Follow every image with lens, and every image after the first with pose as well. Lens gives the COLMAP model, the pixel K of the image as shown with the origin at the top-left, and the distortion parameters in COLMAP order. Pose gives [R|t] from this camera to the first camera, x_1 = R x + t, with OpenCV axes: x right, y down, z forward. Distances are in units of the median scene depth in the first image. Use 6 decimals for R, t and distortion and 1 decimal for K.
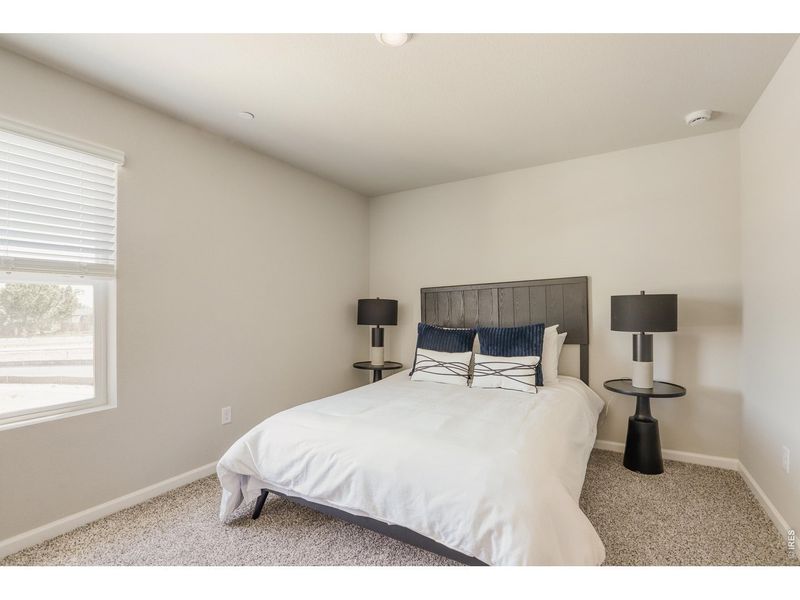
lens RADIAL K [[385.7, 0, 400.0], [0, 385.7, 300.0], [0, 0, 1]] dist [-0.001571, -0.000094]
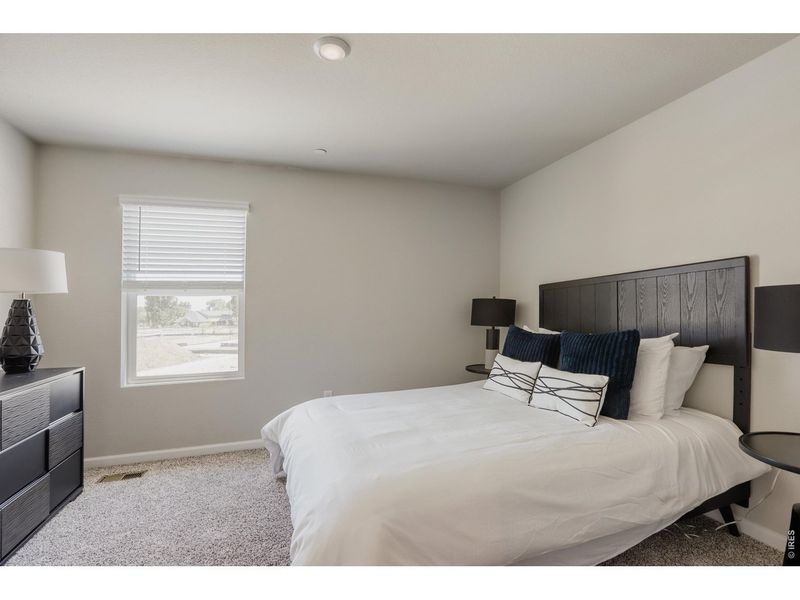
lens RADIAL K [[385.7, 0, 400.0], [0, 385.7, 300.0], [0, 0, 1]] dist [-0.001571, -0.000094]
pose [[0.770441, -0.017193, -0.637279, 0.454173], [0.022382, 0.999749, 0.000087, -0.004098], [0.637118, -0.014331, 0.770633, 0.175247]]
